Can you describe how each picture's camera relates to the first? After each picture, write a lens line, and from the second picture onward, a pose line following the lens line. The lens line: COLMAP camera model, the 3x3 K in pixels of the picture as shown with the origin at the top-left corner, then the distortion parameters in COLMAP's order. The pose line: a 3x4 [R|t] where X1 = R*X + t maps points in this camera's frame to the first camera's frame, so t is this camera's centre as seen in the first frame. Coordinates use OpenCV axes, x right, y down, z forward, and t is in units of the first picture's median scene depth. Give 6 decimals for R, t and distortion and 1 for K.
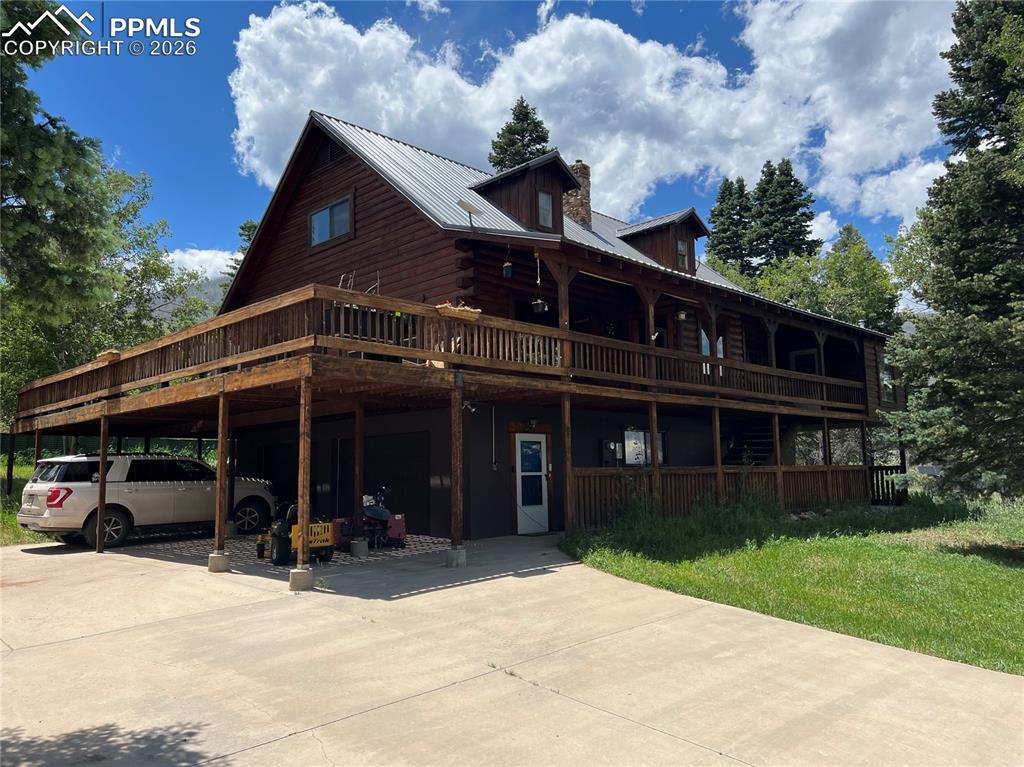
lens RADIAL K [[775.1, 0, 508.8], [0, 775.1, 381.7], [0, 0, 1]] dist [0.024576, -0.017324]
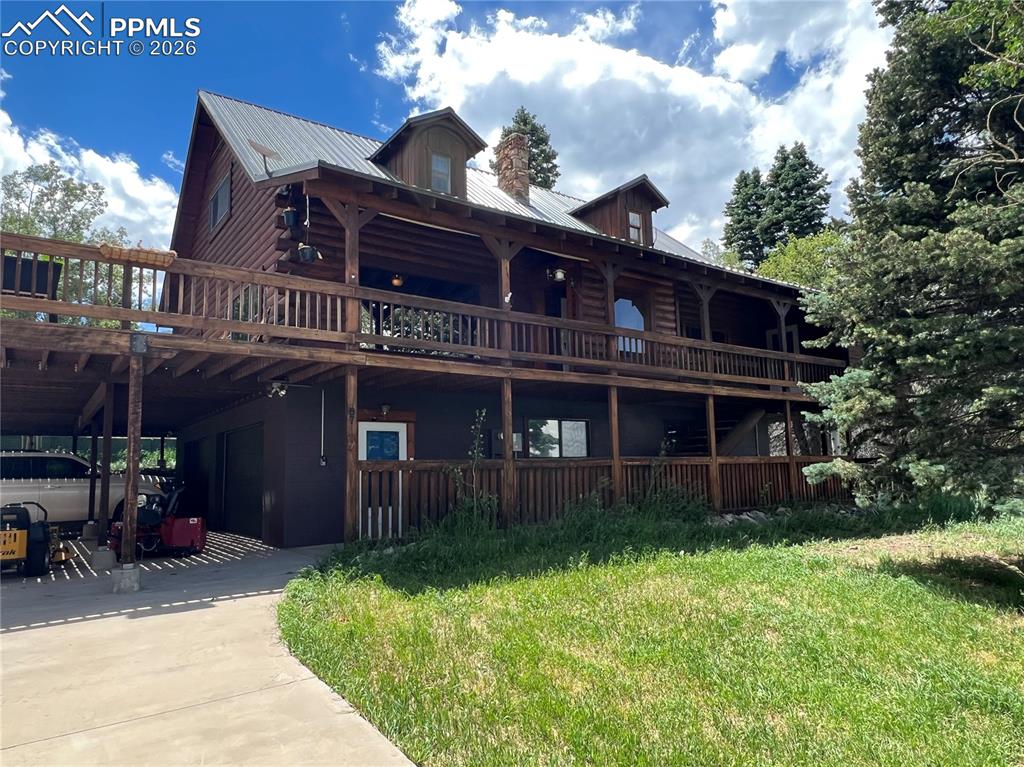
lens RADIAL K [[669.4, 0, 515.7], [0, 669.4, 390.2], [0, 0, 1]] dist [-0.014153, 0.001046]
pose [[0.988550, -0.025130, -0.148788, 0.269354], [0.024691, 0.999684, -0.004796, 0.037489], [0.148861, 0.001067, 0.988858, 0.281751]]
